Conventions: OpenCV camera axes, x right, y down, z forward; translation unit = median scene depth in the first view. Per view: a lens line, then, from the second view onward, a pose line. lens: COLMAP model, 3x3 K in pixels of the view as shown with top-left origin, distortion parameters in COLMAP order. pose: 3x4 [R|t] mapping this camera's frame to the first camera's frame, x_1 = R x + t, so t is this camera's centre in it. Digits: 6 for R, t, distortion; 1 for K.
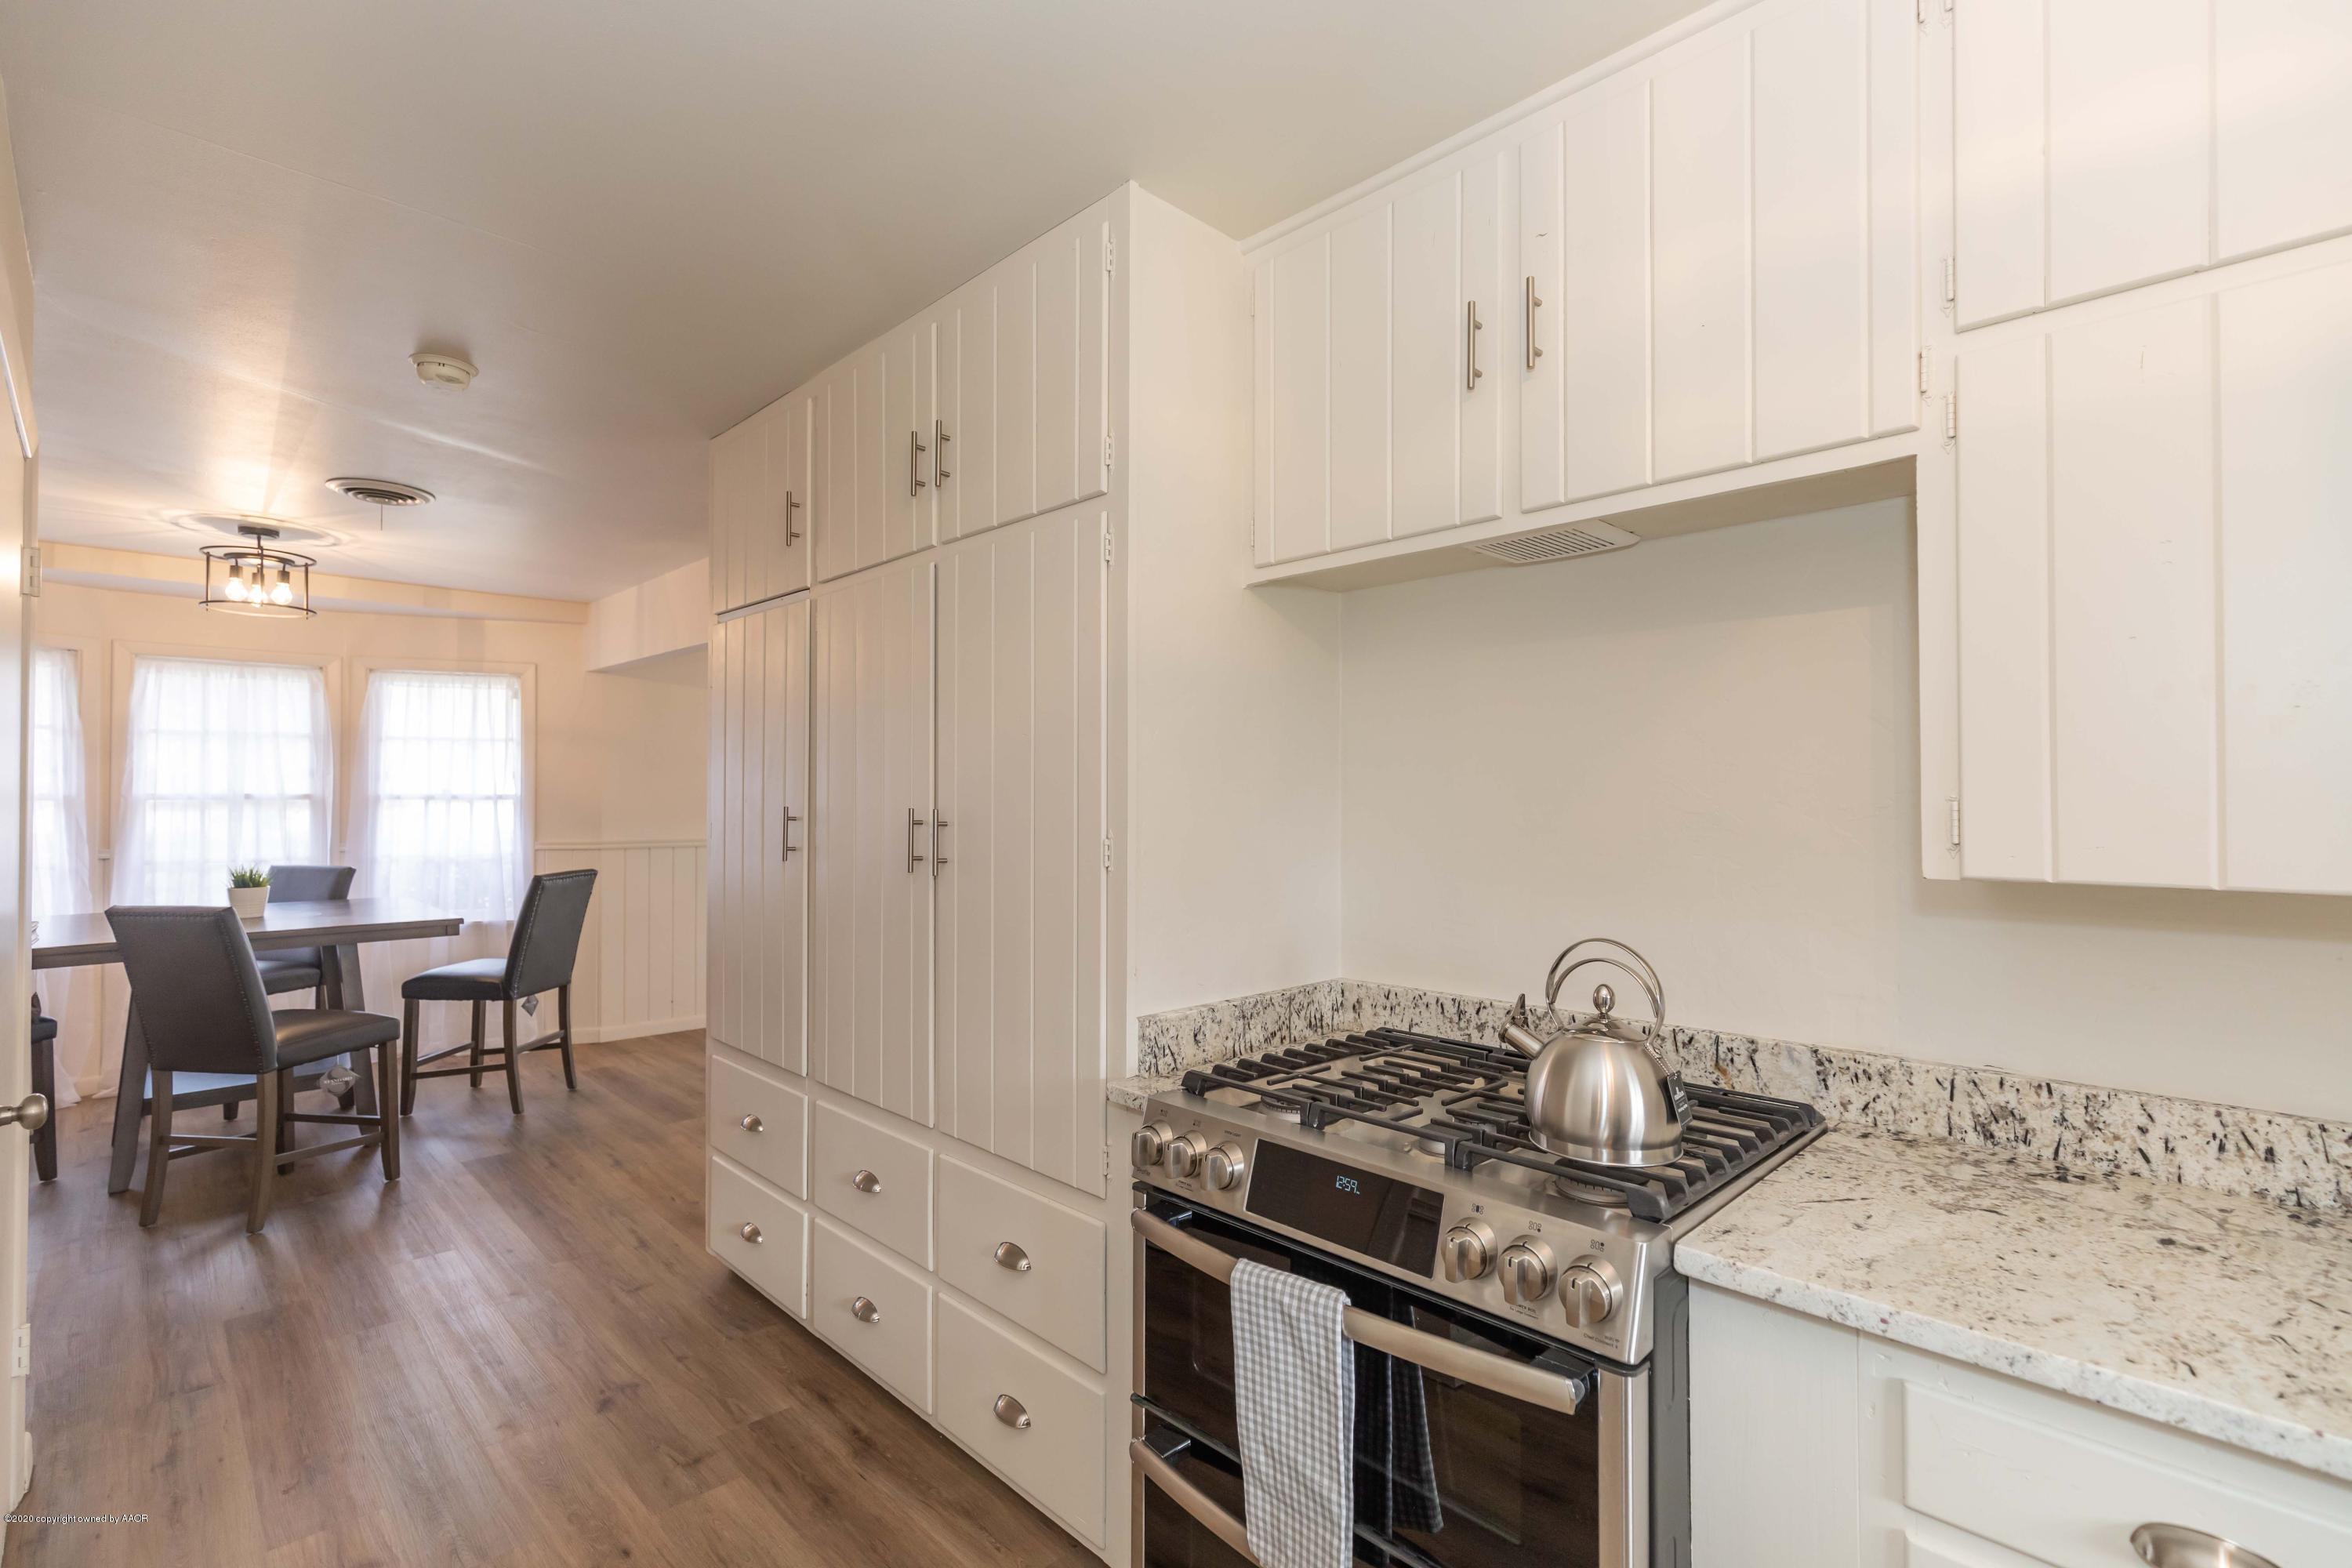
lens RADIAL K [[1070.1, 0, 1176.1], [0, 1070.1, 775.5], [0, 0, 1]] dist [0.005306, 0.000429]
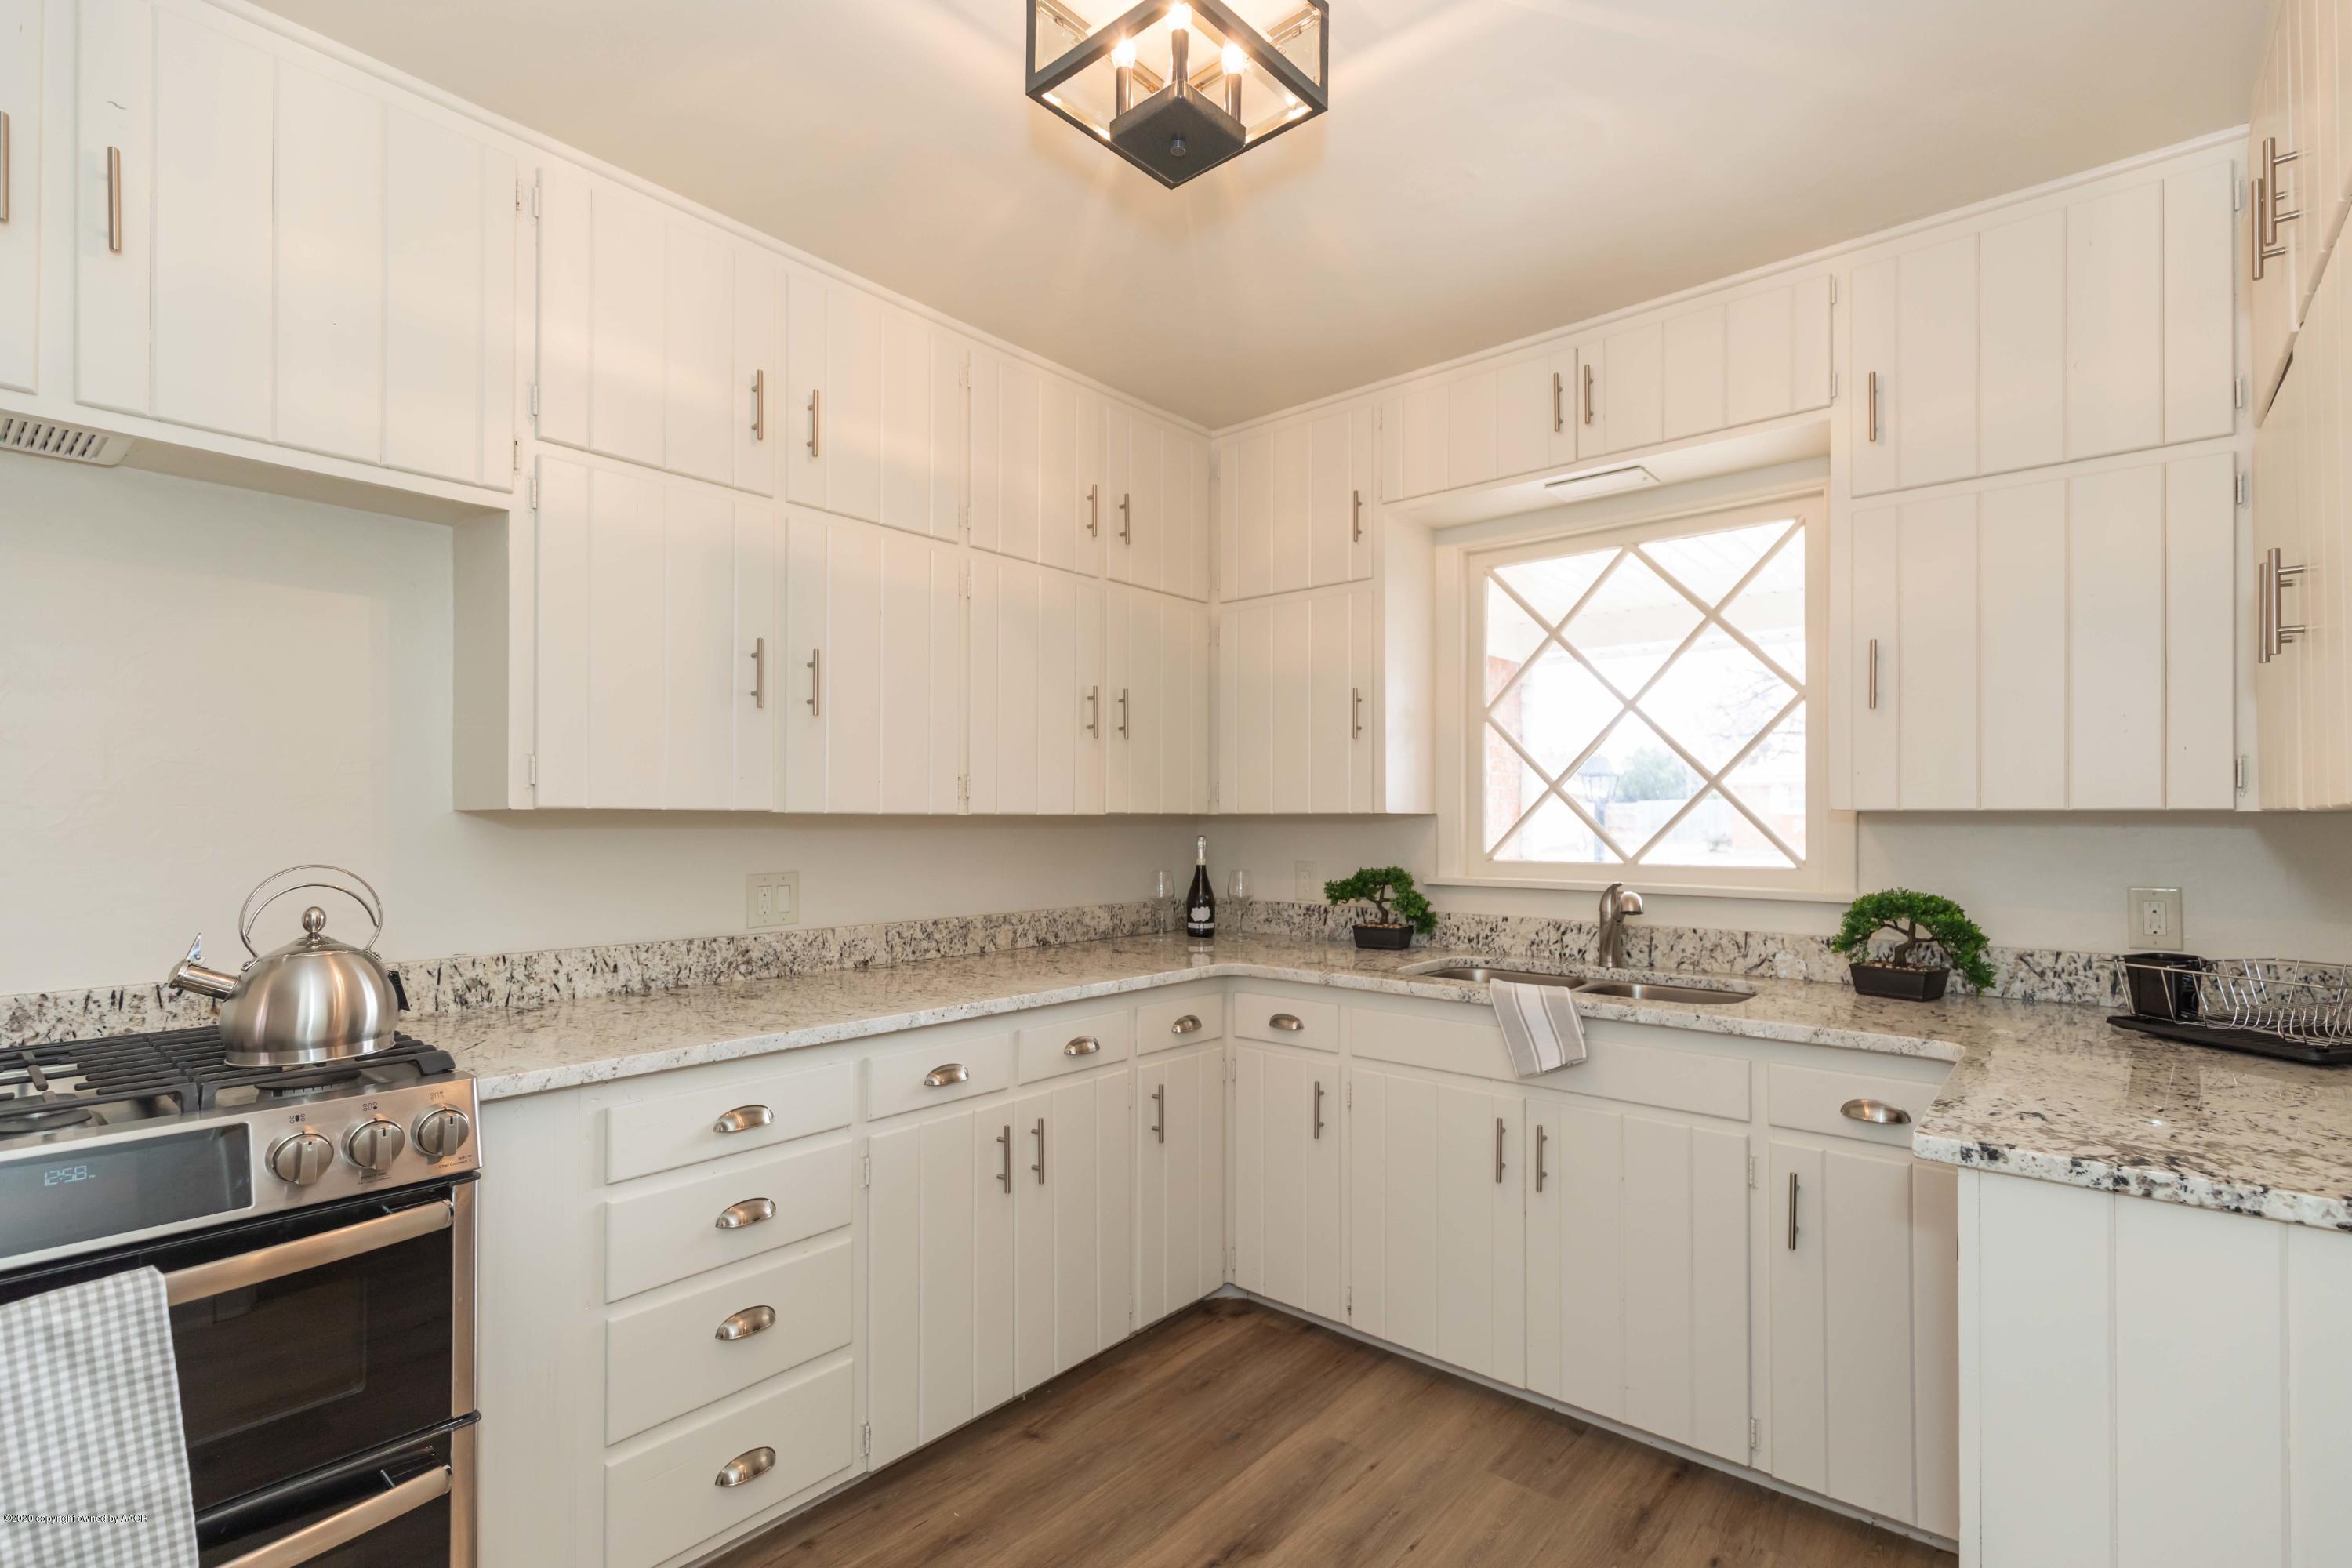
lens RADIAL K [[1070.1, 0, 1176.1], [0, 1070.1, 775.5], [0, 0, 1]] dist [0.005306, 0.000429]
pose [[-0.068750, 0.041564, 0.996768, -0.751681], [-0.030601, 0.998574, -0.043750, 0.083363], [-0.997164, -0.033510, -0.067380, 0.209221]]
